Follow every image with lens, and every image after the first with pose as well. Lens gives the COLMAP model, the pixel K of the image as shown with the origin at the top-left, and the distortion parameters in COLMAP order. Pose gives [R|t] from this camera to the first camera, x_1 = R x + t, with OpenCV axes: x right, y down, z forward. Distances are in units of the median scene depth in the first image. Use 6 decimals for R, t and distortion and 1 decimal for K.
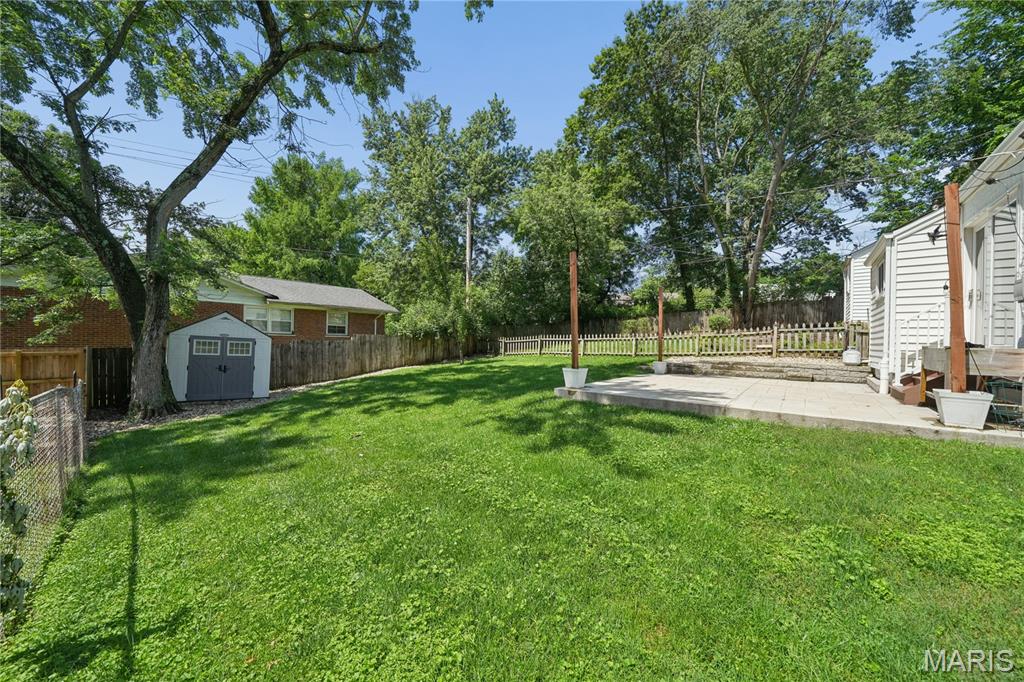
lens RADIAL K [[358.5, 0, 511.8], [0, 358.5, 345.7], [0, 0, 1]] dist [-0.016101, -0.000280]
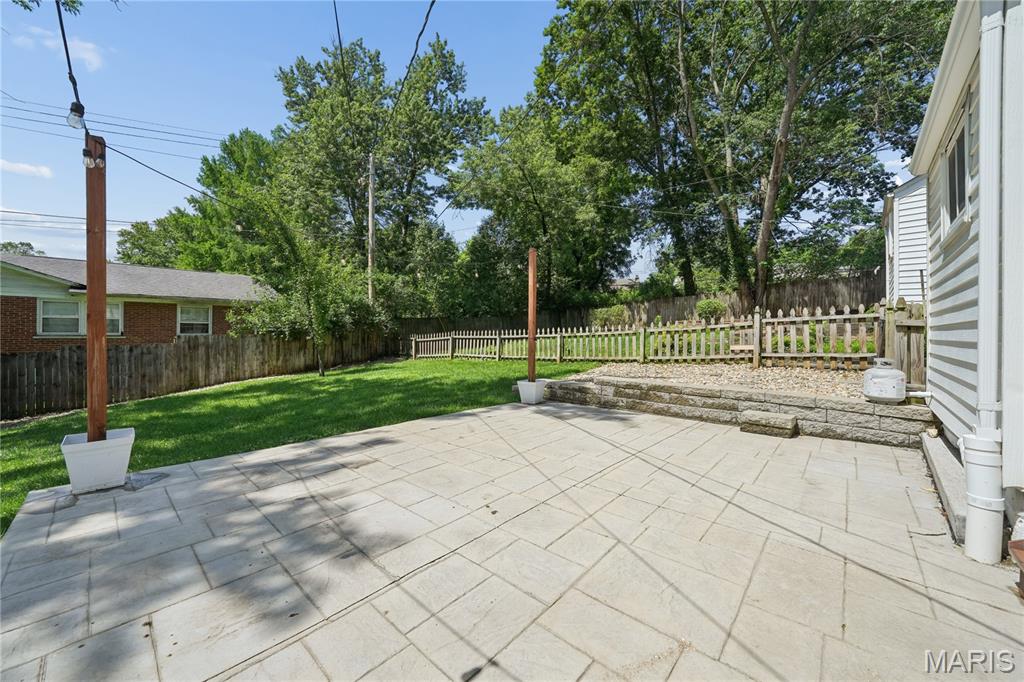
lens RADIAL K [[383.3, 0, 507.0], [0, 383.3, 334.6], [0, 0, 1]] dist [-0.009629, 0.000385]
pose [[0.998629, -0.015239, -0.050088, 0.182748], [0.014737, 0.999837, -0.010385, -0.010235], [0.050238, 0.009633, 0.998691, 0.177942]]
